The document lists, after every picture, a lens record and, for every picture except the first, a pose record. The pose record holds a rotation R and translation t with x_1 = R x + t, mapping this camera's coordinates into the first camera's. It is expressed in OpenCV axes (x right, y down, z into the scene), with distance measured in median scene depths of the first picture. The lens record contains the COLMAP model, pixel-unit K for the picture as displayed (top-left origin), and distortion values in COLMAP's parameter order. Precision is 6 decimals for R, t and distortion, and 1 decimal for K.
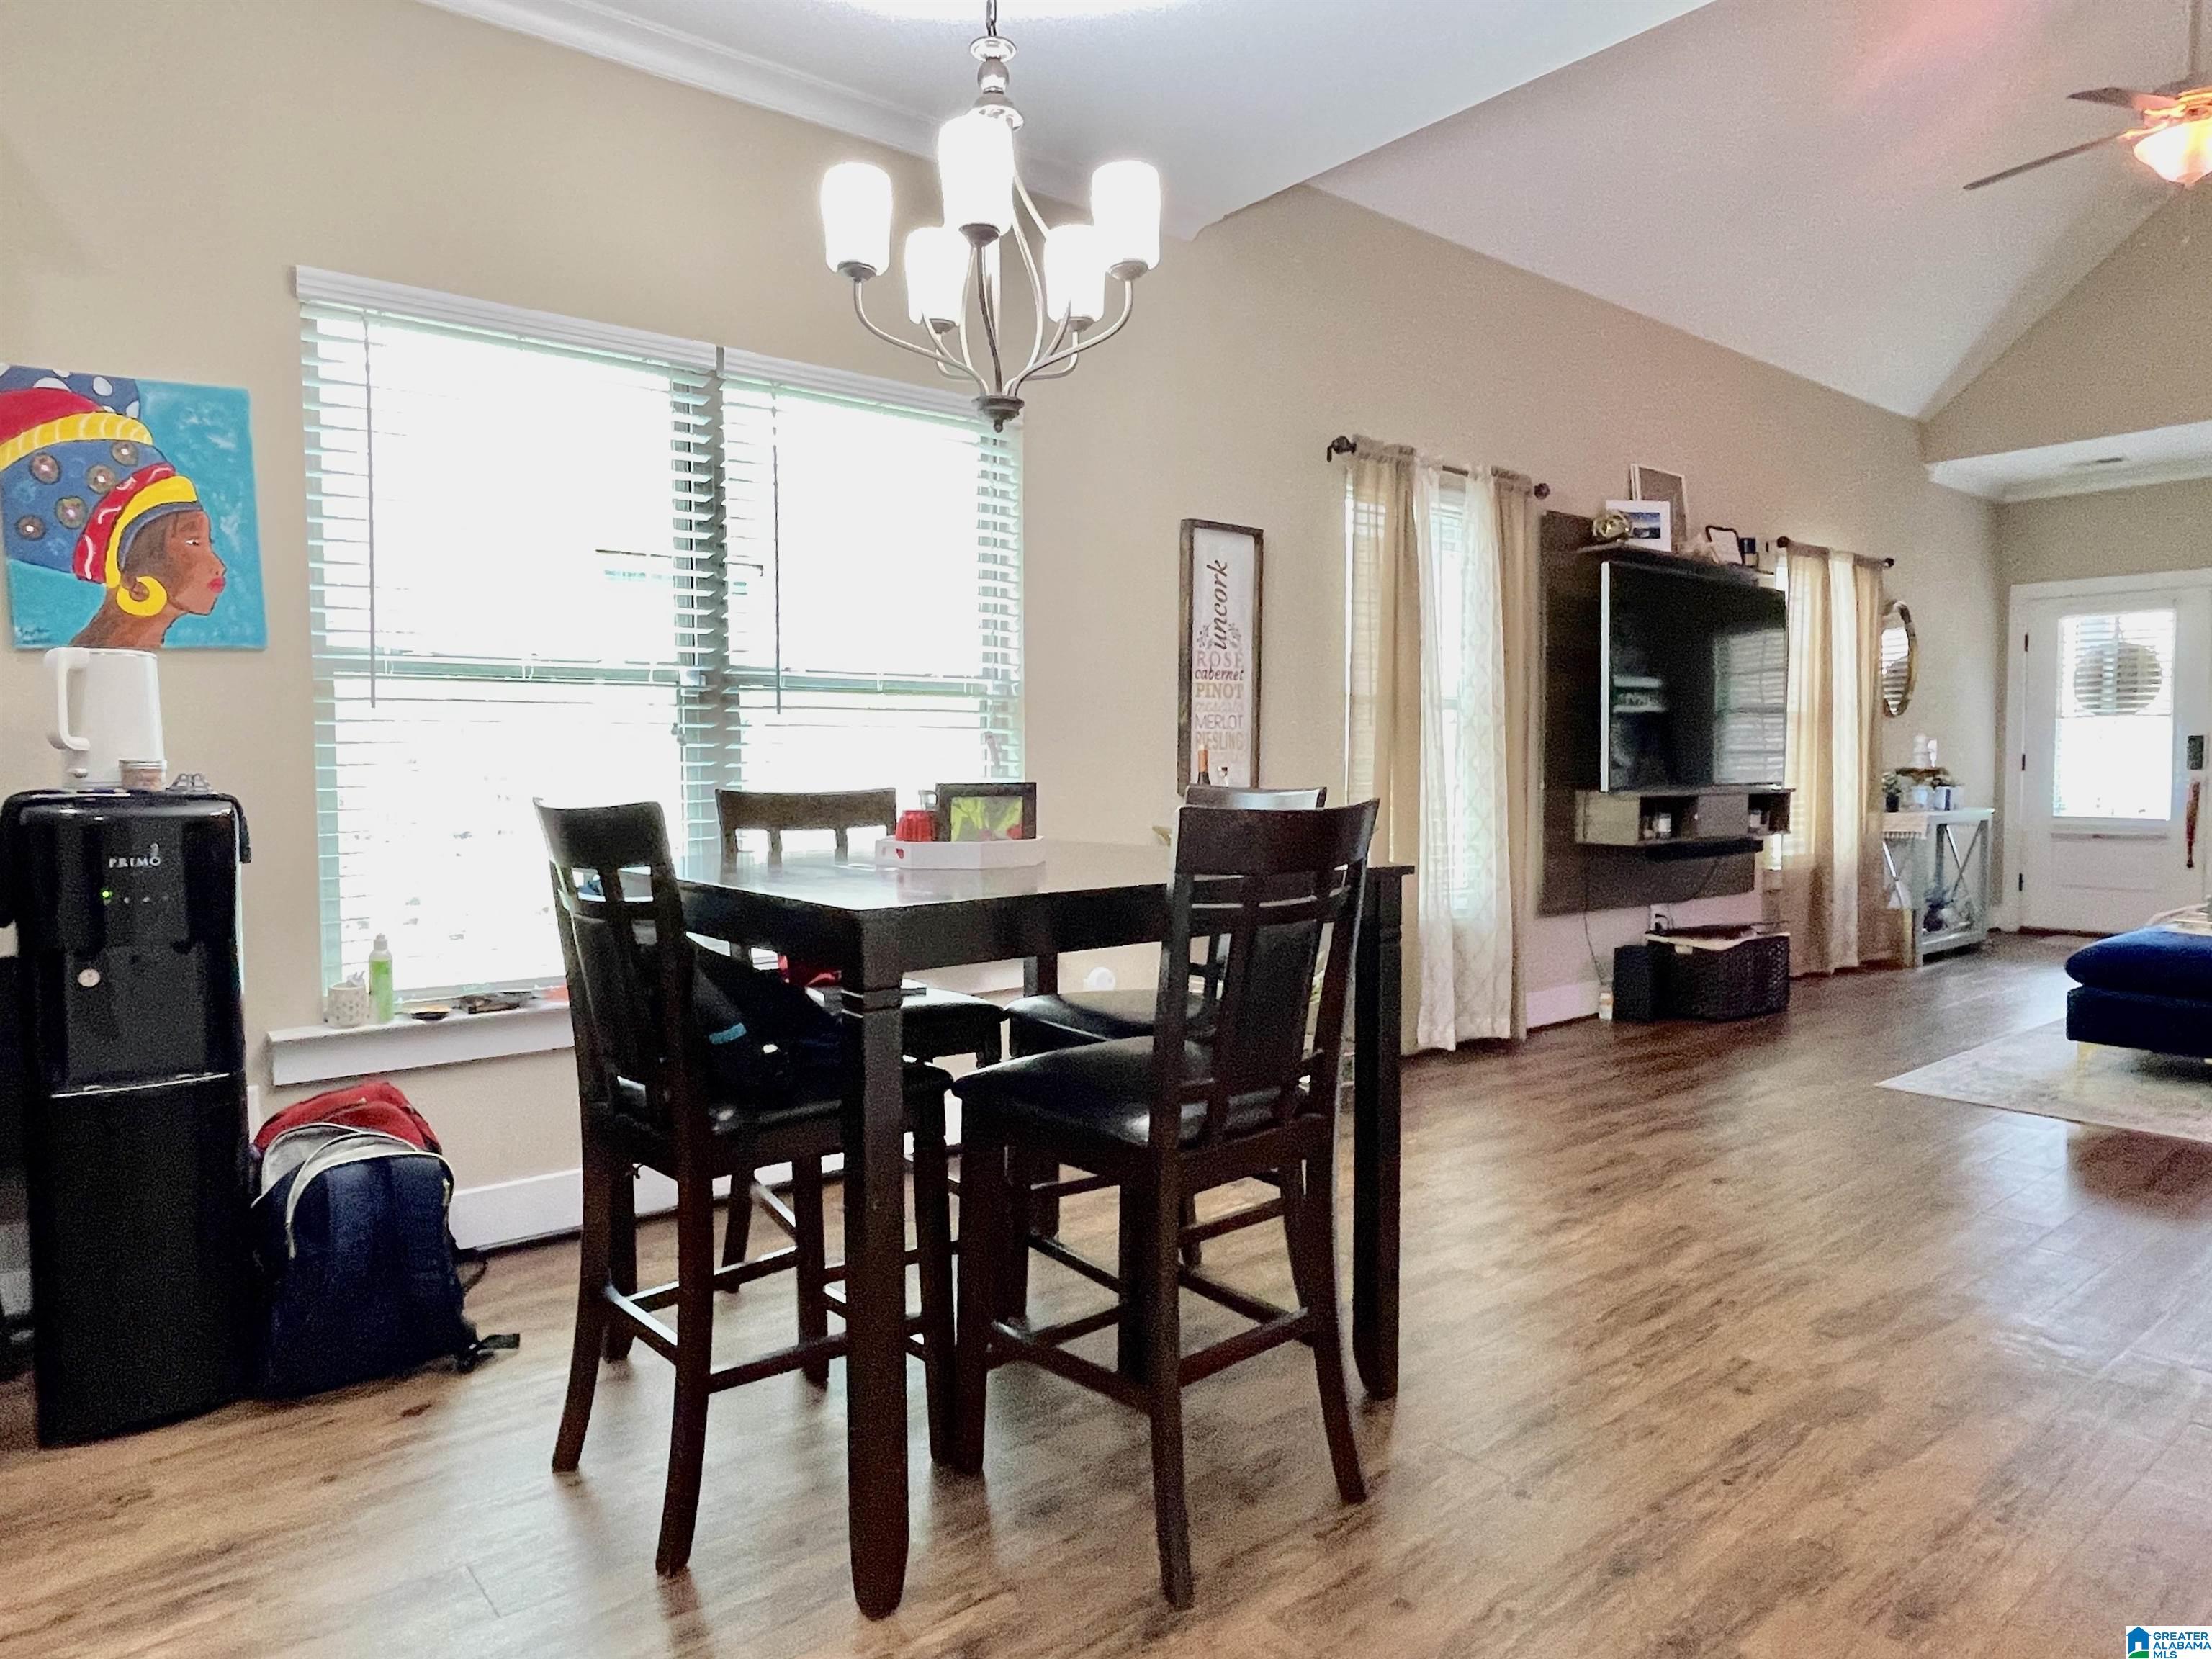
lens RADIAL K [[1393.8, 0, 1055.7], [0, 1393.8, 834.2], [0, 0, 1]] dist [-0.001907, -0.007526]
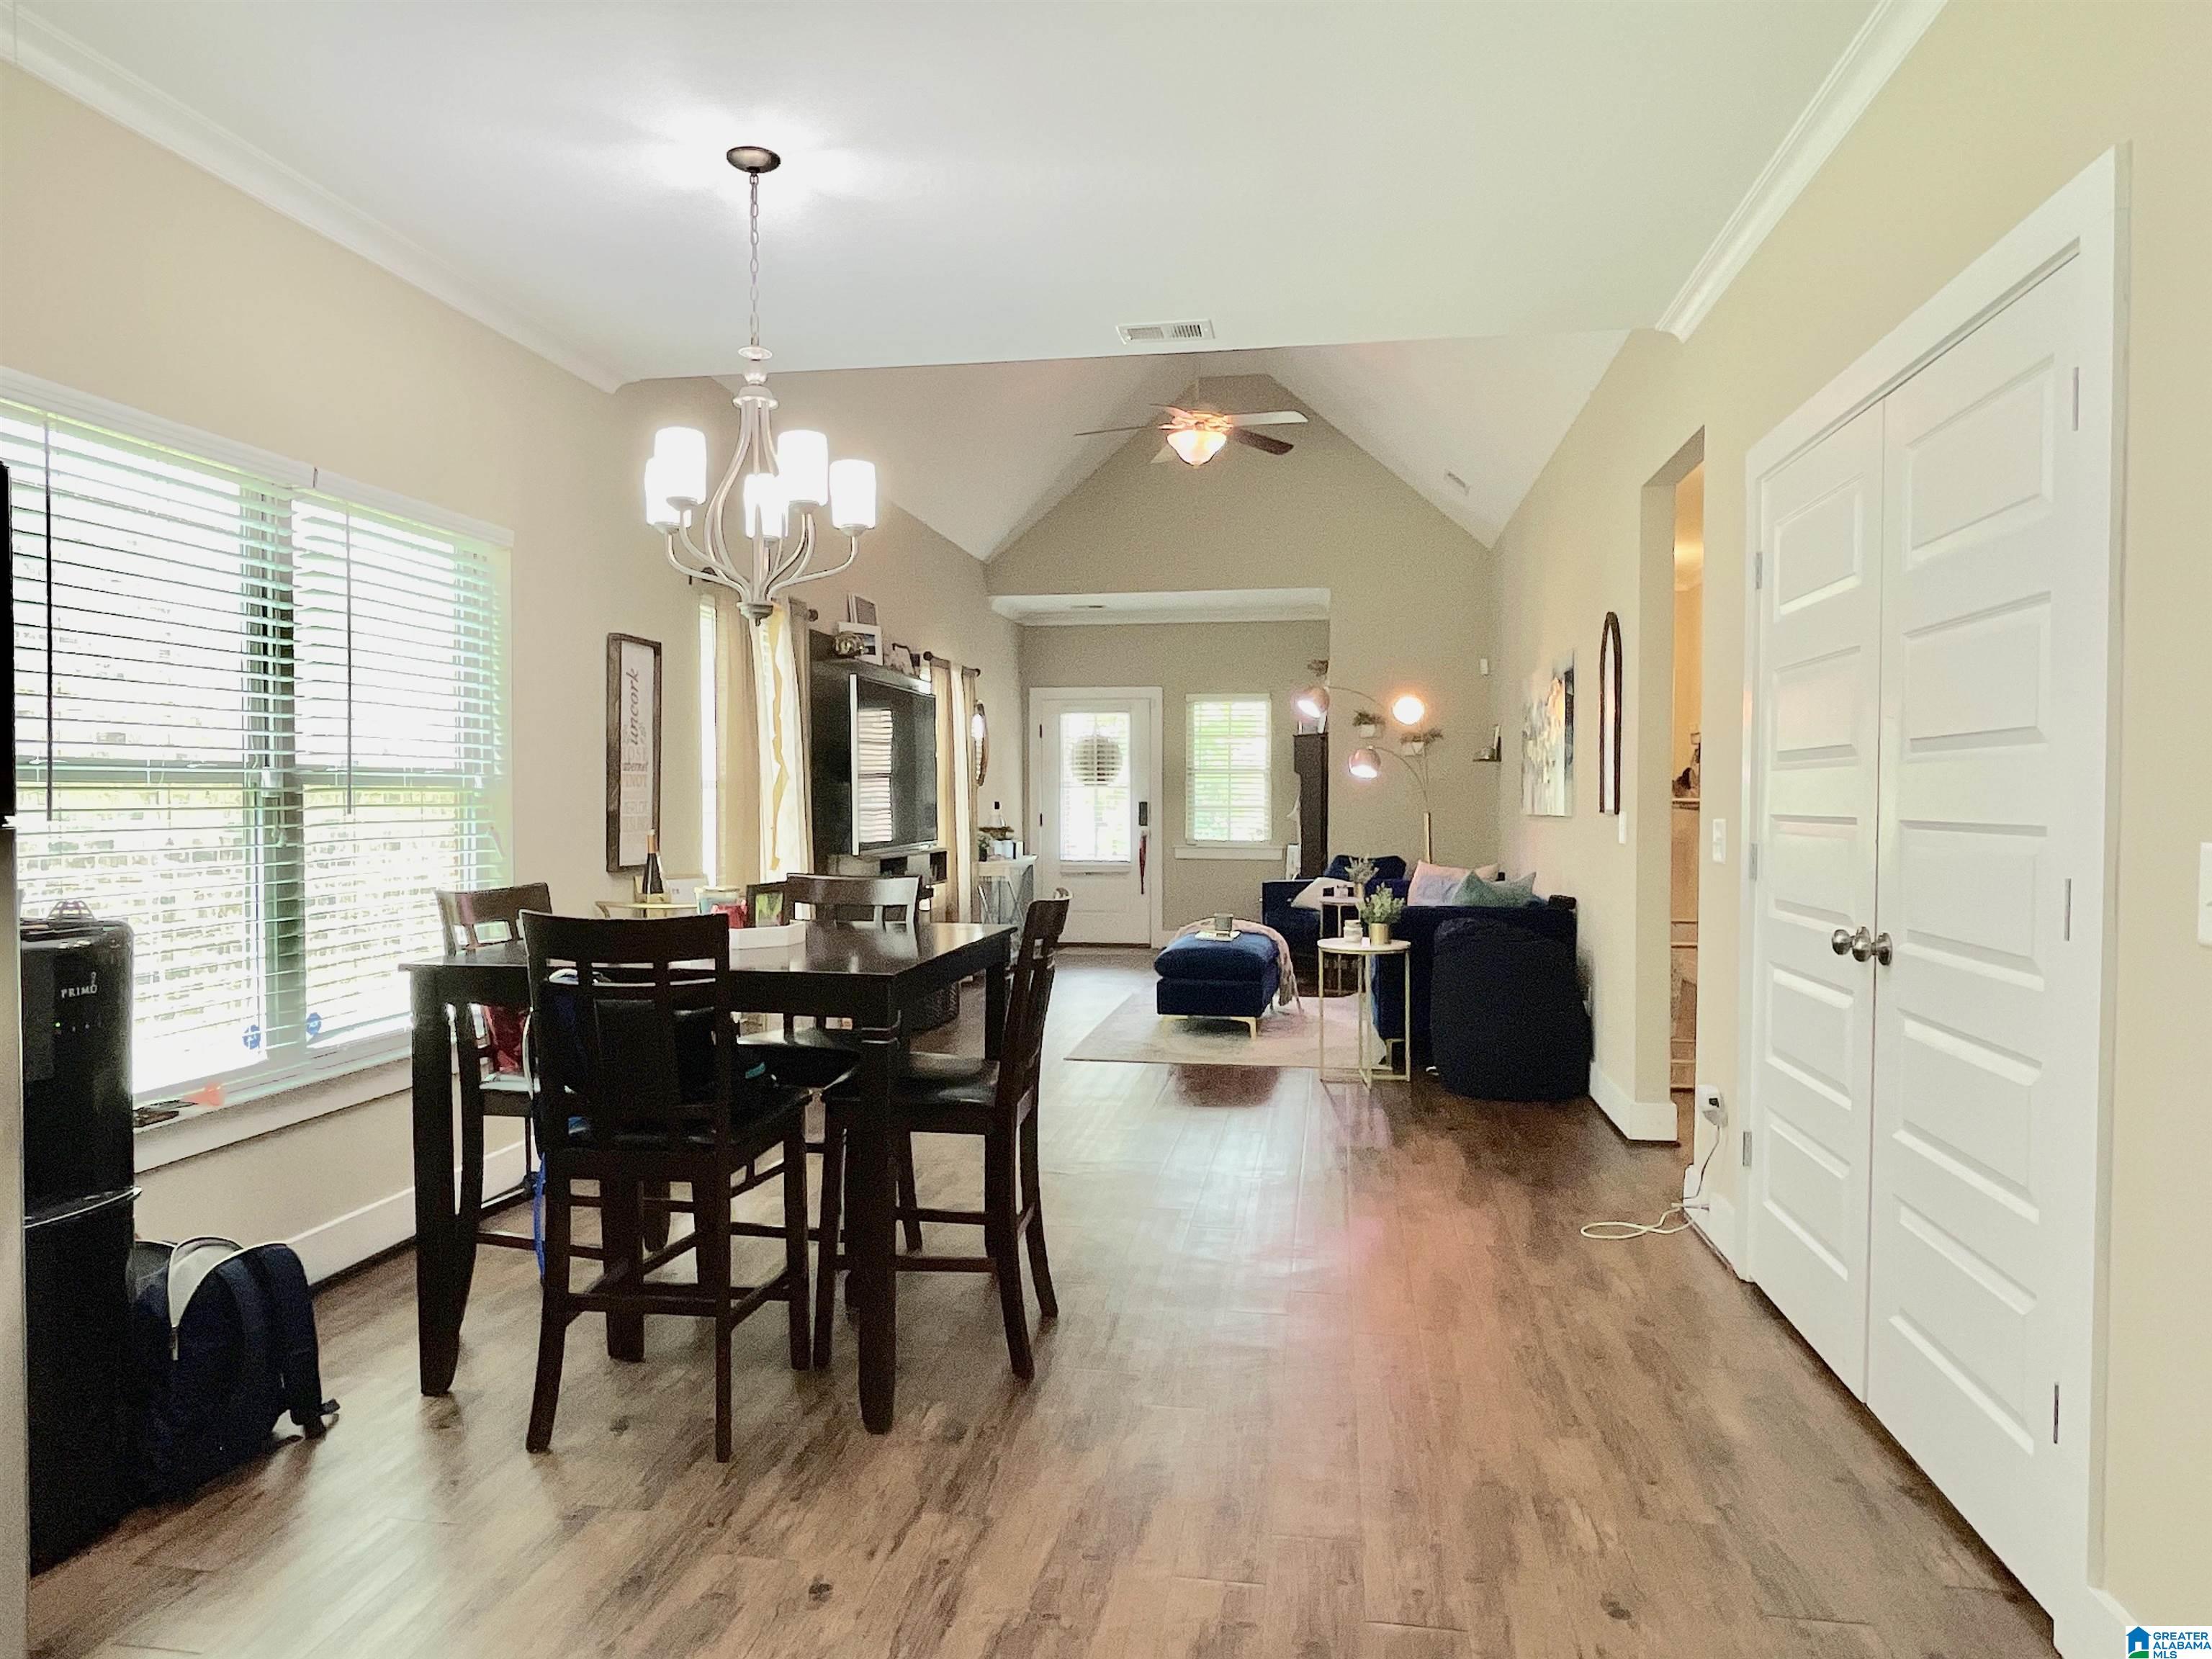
lens RADIAL K [[1442.4, 0, 1116.1], [0, 1442.4, 821.4], [0, 0, 1]] dist [-0.004266, -0.018140]
pose [[0.736509, -0.005687, 0.676404, -0.286545], [0.031087, 0.999193, -0.025449, -0.019183], [-0.675713, 0.039771, 0.736091, -0.107406]]
